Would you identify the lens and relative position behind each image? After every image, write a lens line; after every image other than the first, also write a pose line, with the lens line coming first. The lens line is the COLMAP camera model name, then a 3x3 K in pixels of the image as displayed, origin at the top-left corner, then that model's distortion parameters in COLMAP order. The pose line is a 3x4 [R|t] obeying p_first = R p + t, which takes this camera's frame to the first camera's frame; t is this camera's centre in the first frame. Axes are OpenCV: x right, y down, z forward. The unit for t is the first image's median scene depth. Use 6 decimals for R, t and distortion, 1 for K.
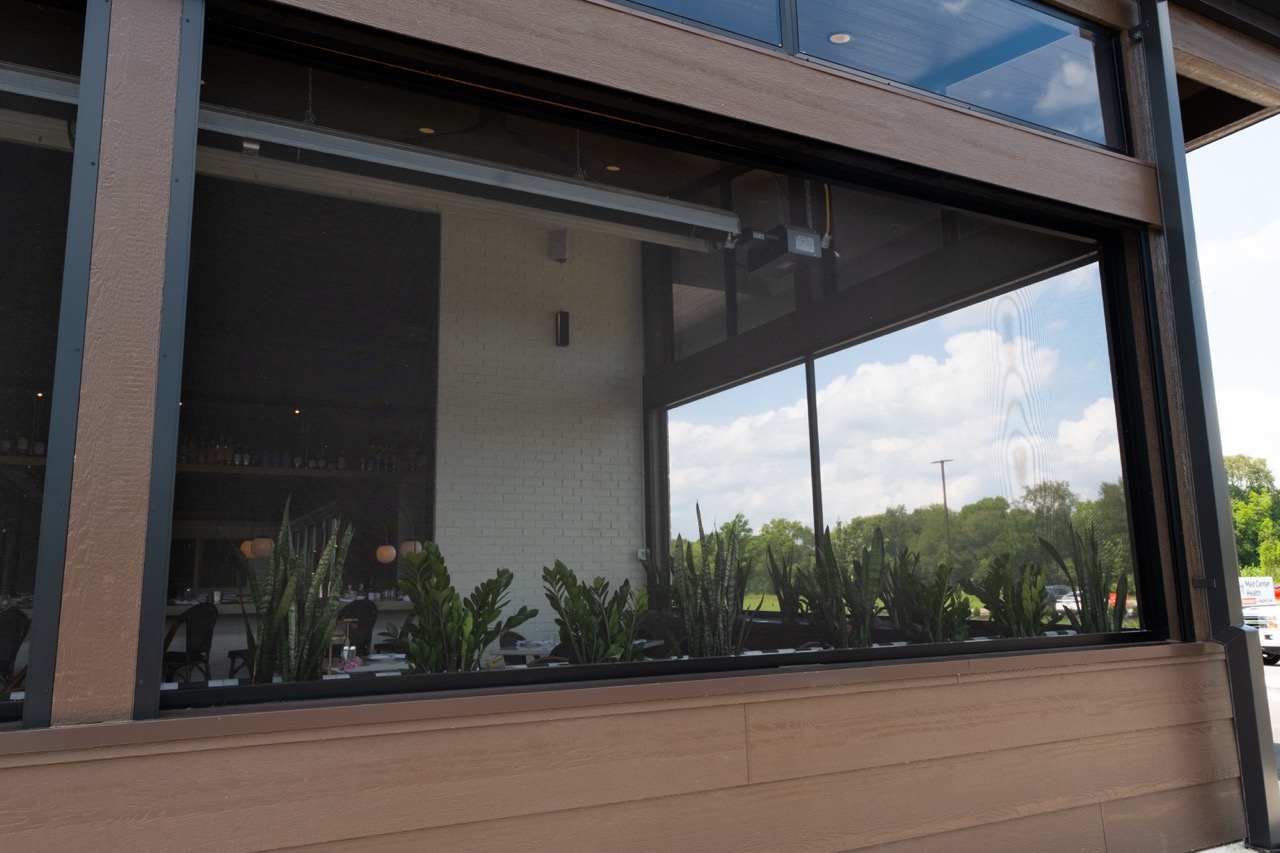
lens RADIAL K [[925.0, 0, 620.1], [0, 925.0, 426.0], [0, 0, 1]] dist [-0.001590, 0.001487]
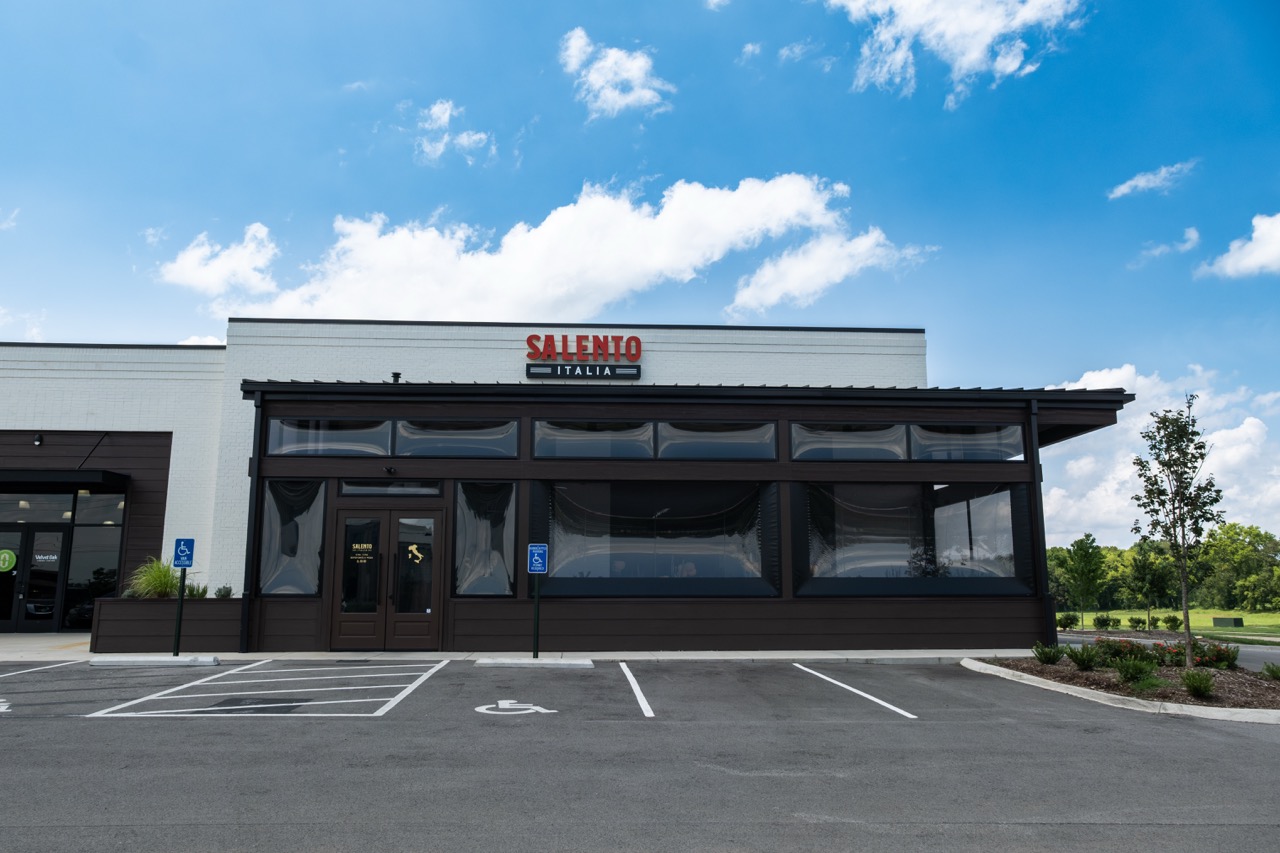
lens RADIAL K [[925.0, 0, 620.1], [0, 925.0, 426.0], [0, 0, 1]] dist [-0.001590, 0.001487]
pose [[0.910867, -0.053416, -0.409228, 0.075131], [0.050658, 0.998561, -0.017586, -0.050817], [0.409579, -0.004712, 0.912262, -0.319497]]
